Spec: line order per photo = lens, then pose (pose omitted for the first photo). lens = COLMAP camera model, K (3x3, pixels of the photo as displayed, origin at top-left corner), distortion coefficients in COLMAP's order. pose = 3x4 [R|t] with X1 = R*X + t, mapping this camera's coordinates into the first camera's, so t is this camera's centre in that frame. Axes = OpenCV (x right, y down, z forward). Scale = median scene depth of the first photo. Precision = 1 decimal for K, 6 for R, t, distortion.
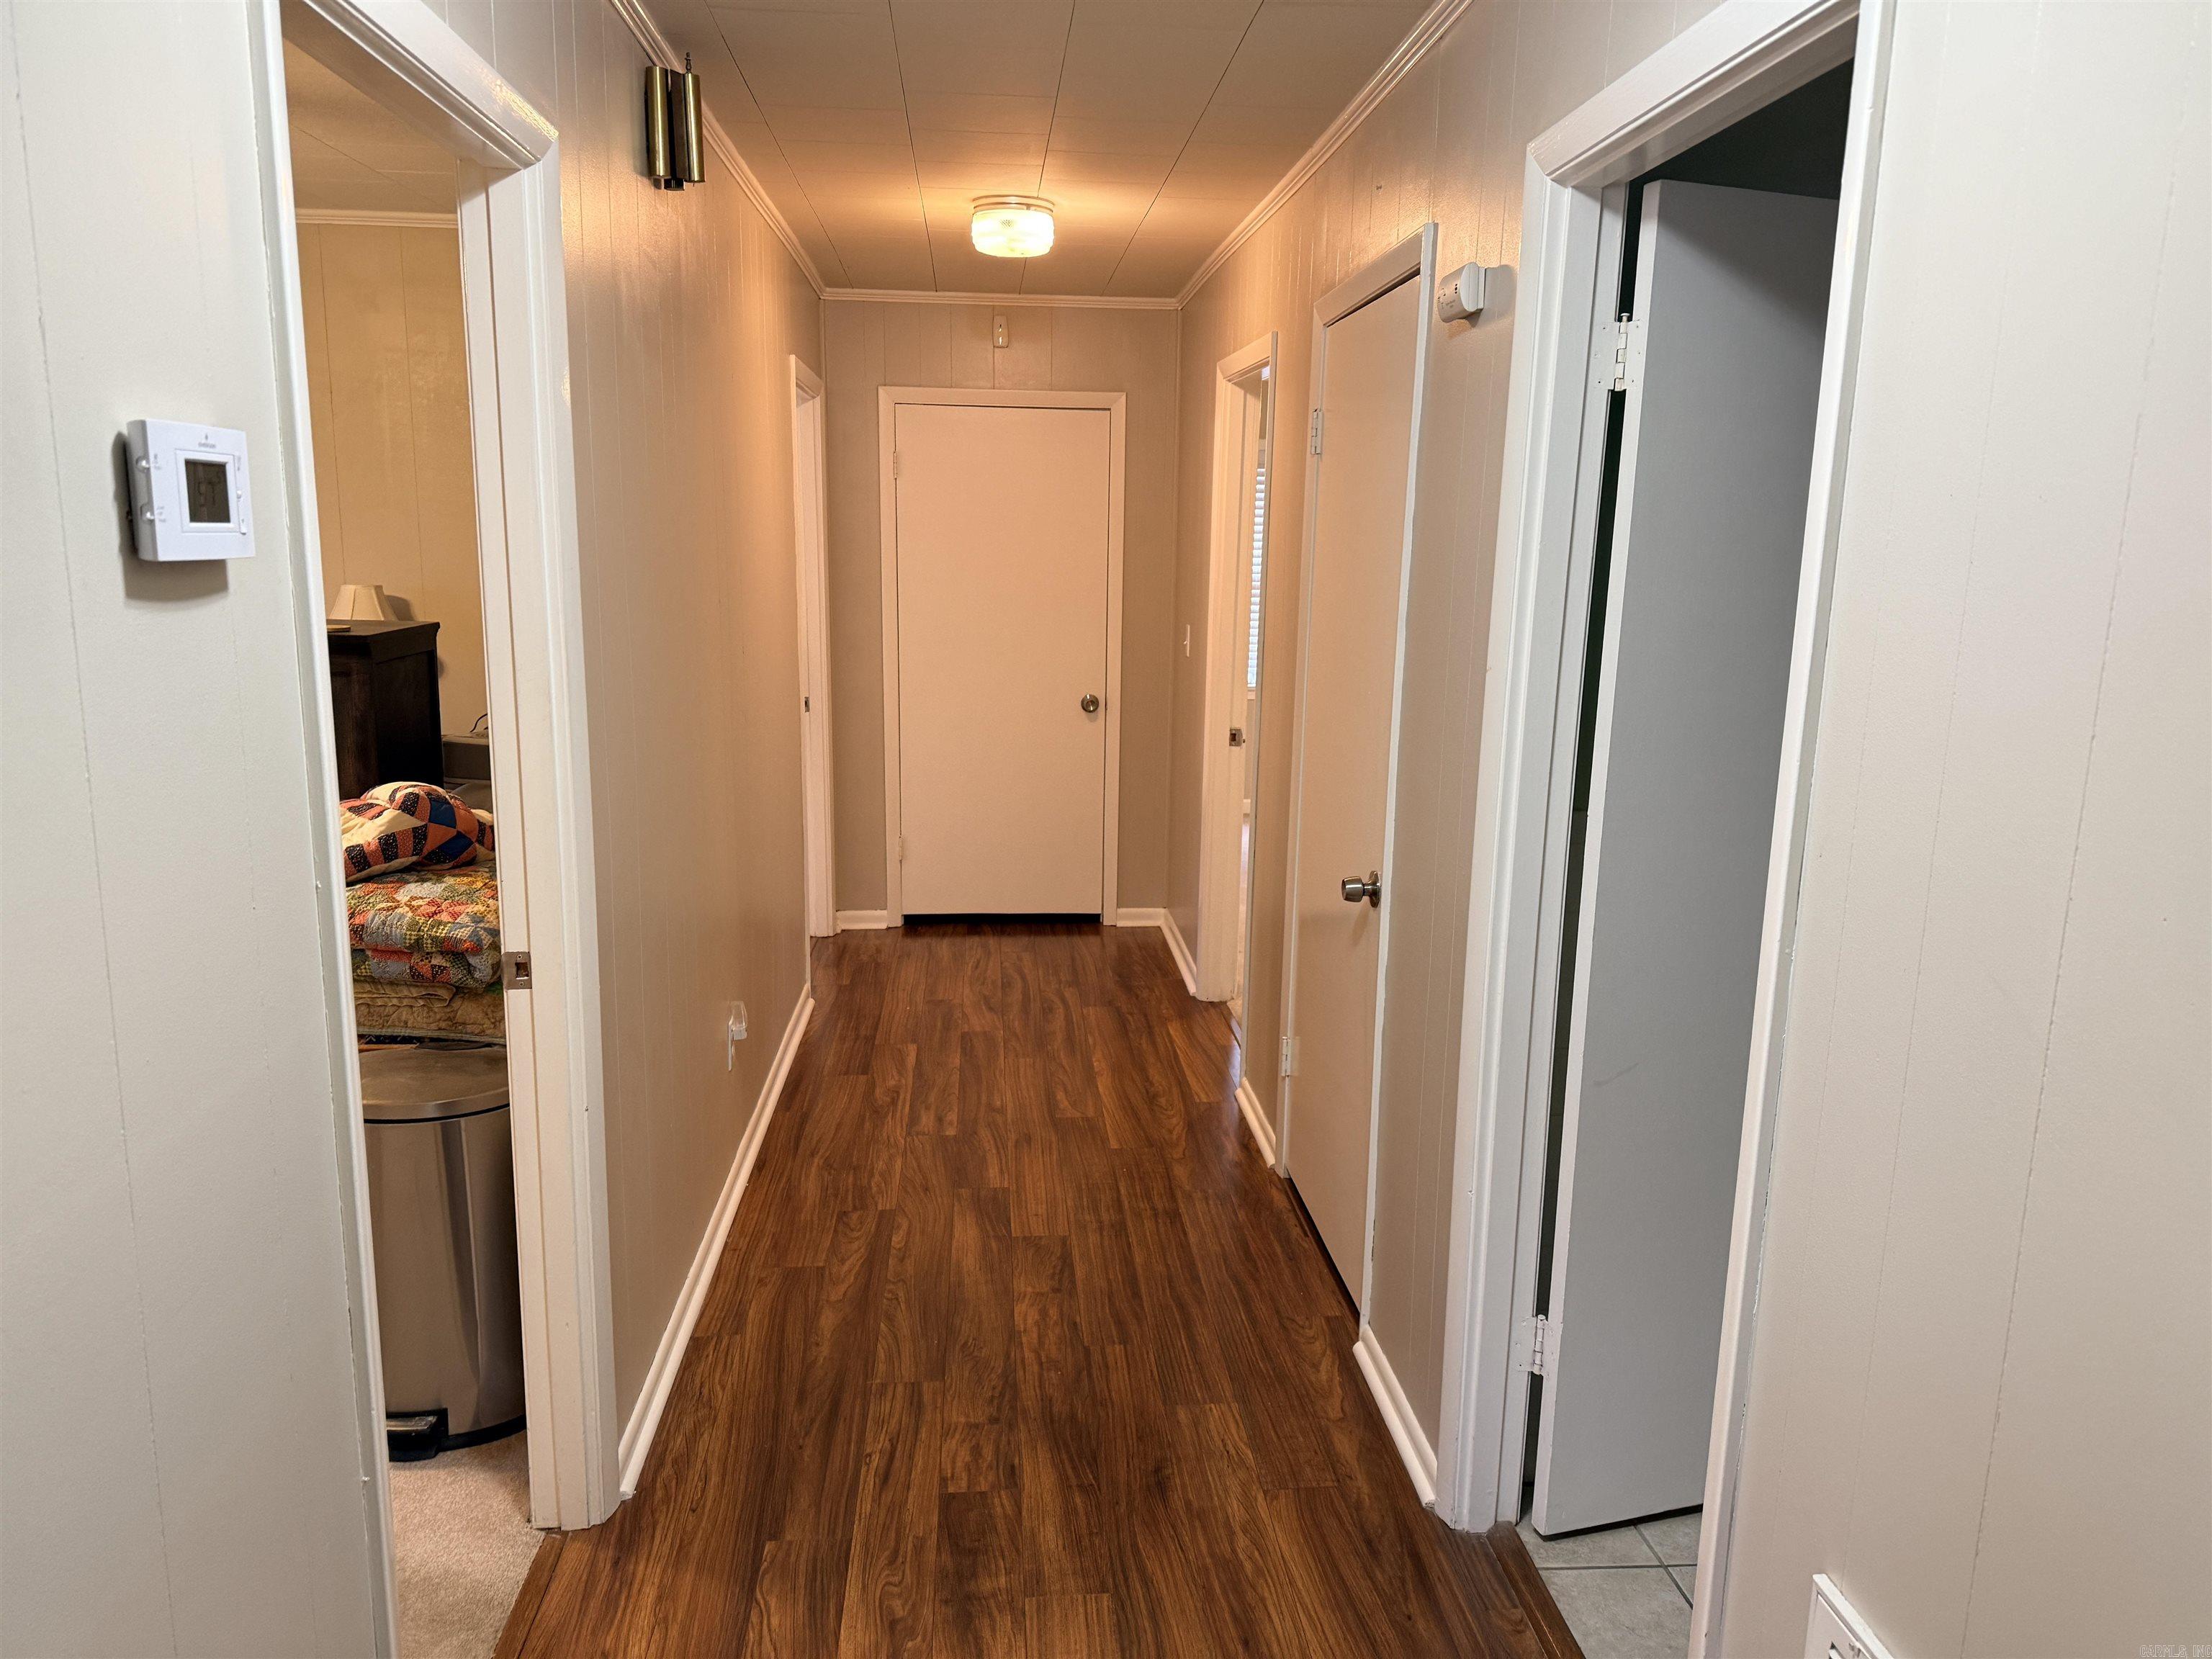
lens RADIAL K [[1547.0, 0, 1101.7], [0, 1547.0, 826.9], [0, 0, 1]] dist [0.041605, -0.001245]
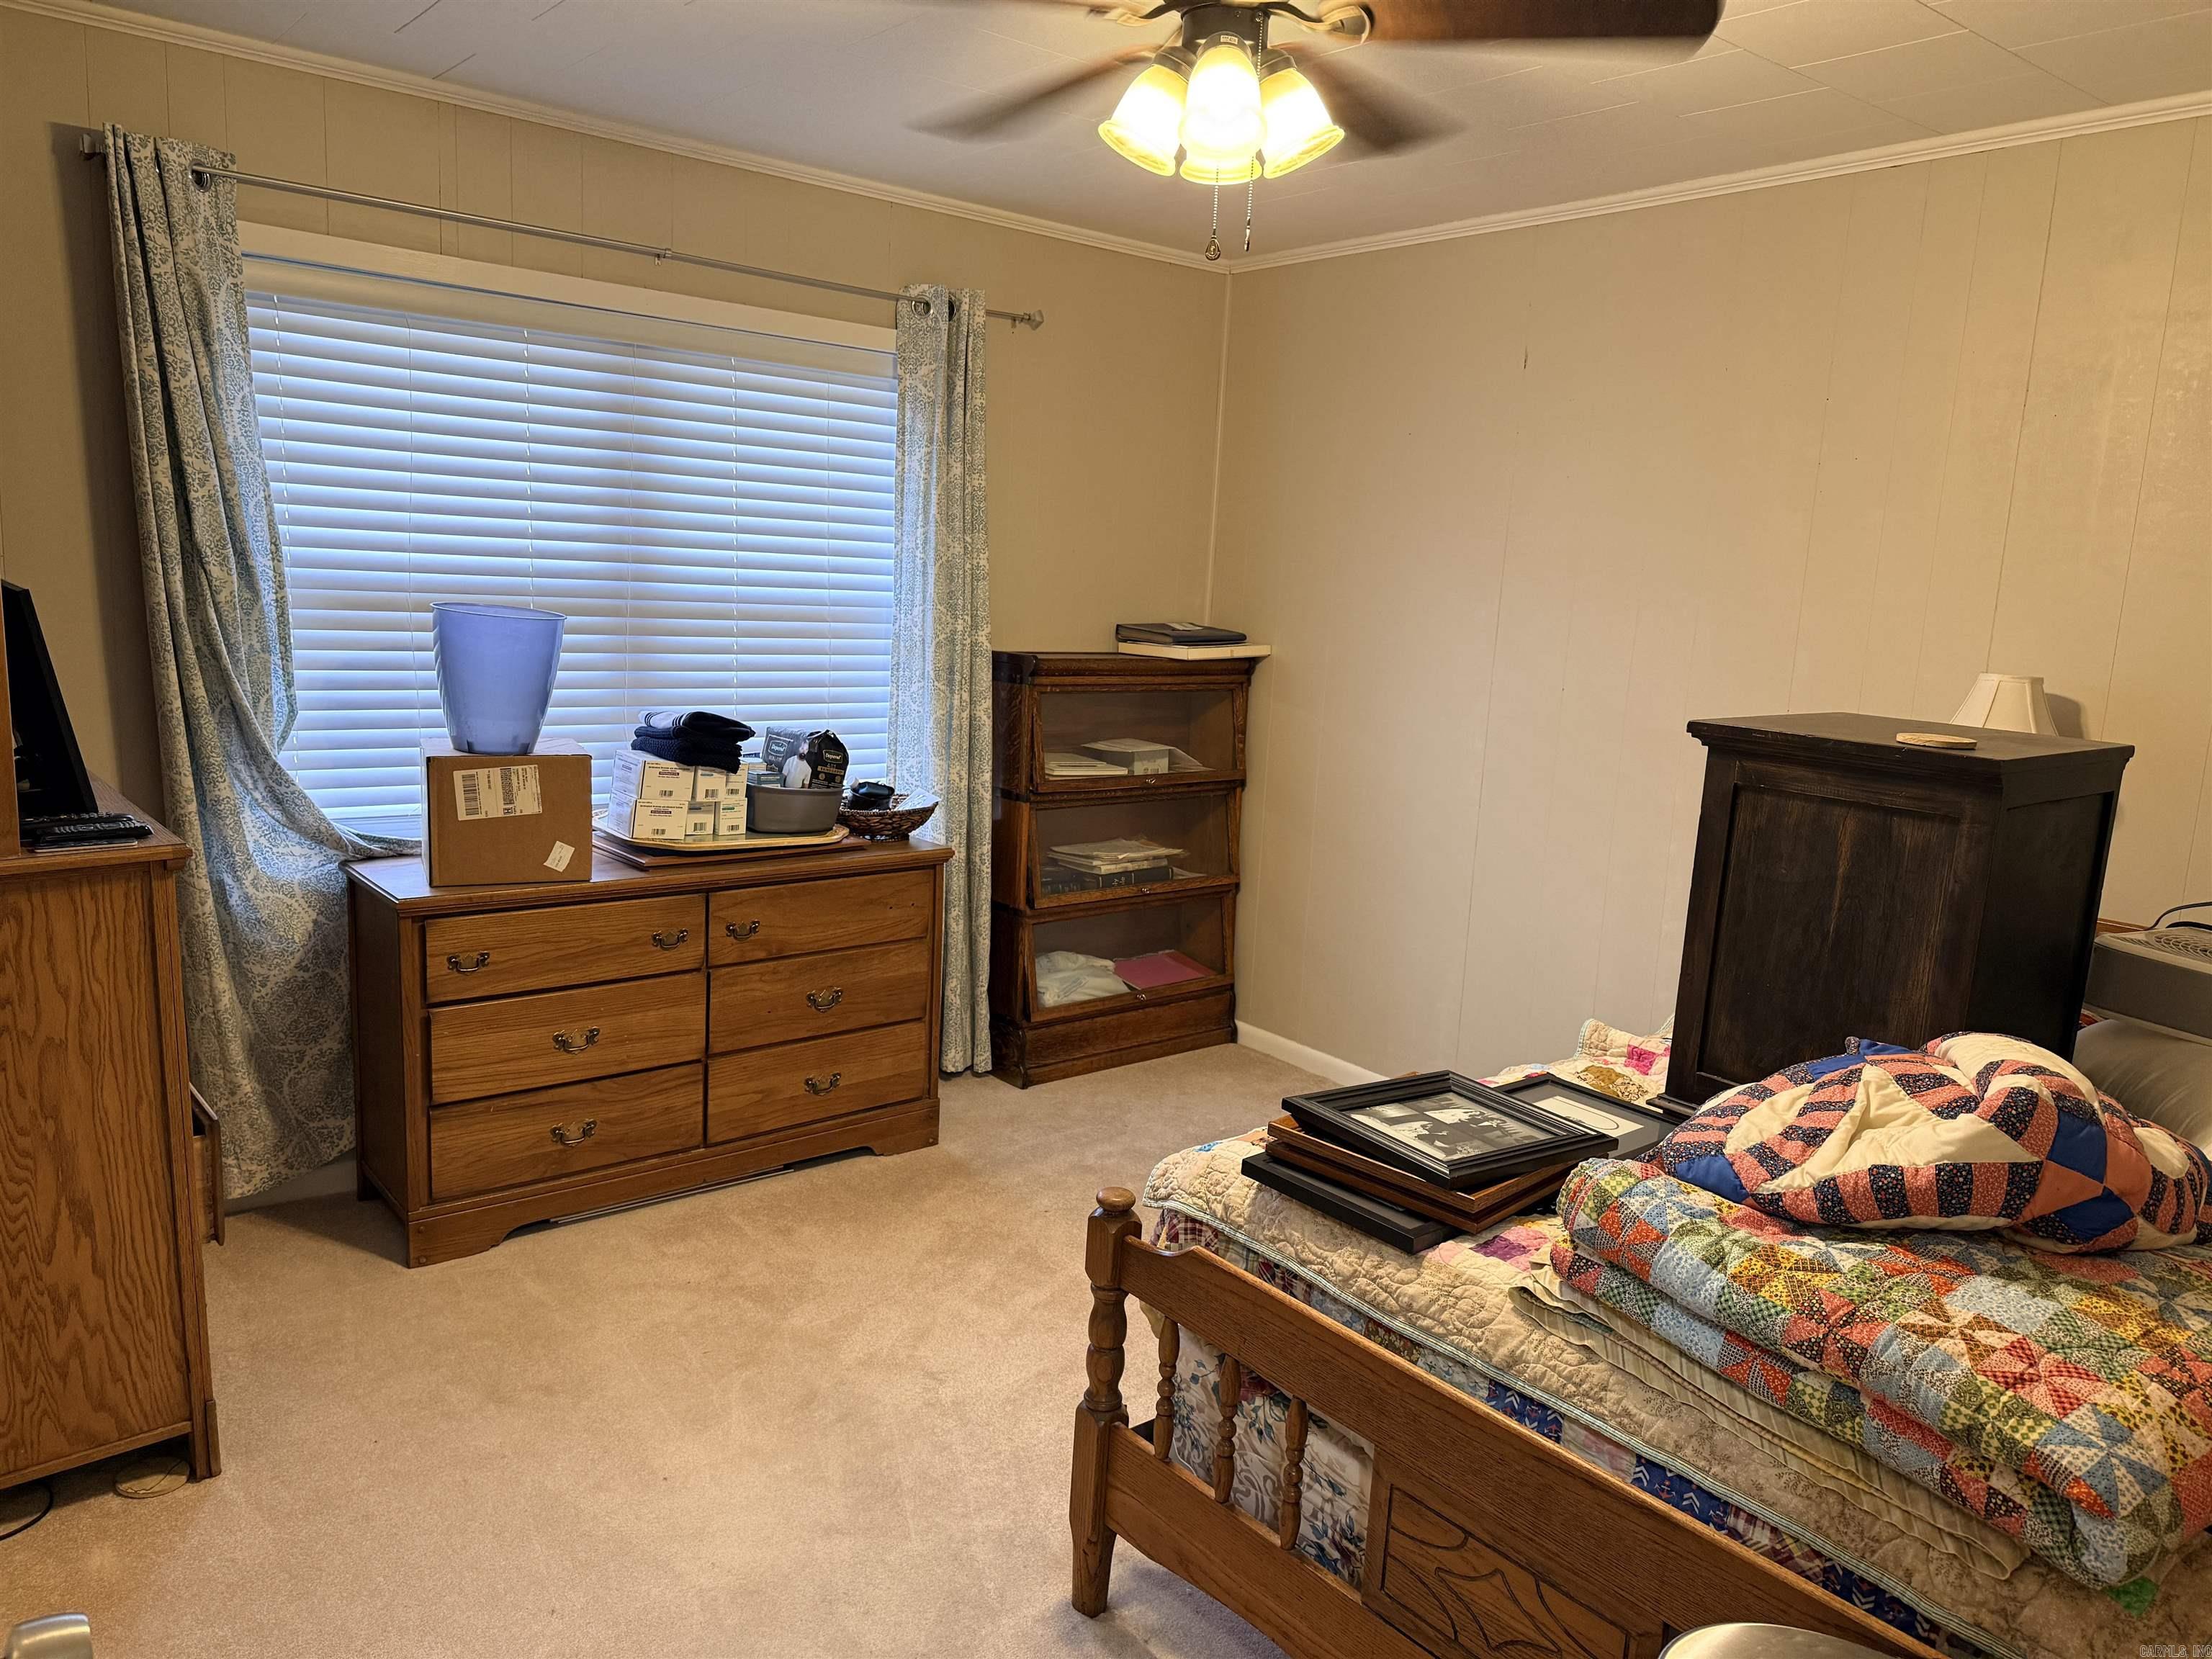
lens RADIAL K [[1437.0, 0, 1106.6], [0, 1437.0, 825.3], [0, 0, 1]] dist [-0.003657, -0.006973]
pose [[0.541885, 0.148206, -0.827282, -0.234881], [-0.183757, 0.981406, 0.055453, -0.077477], [0.820119, 0.121970, 0.559043, 0.492102]]
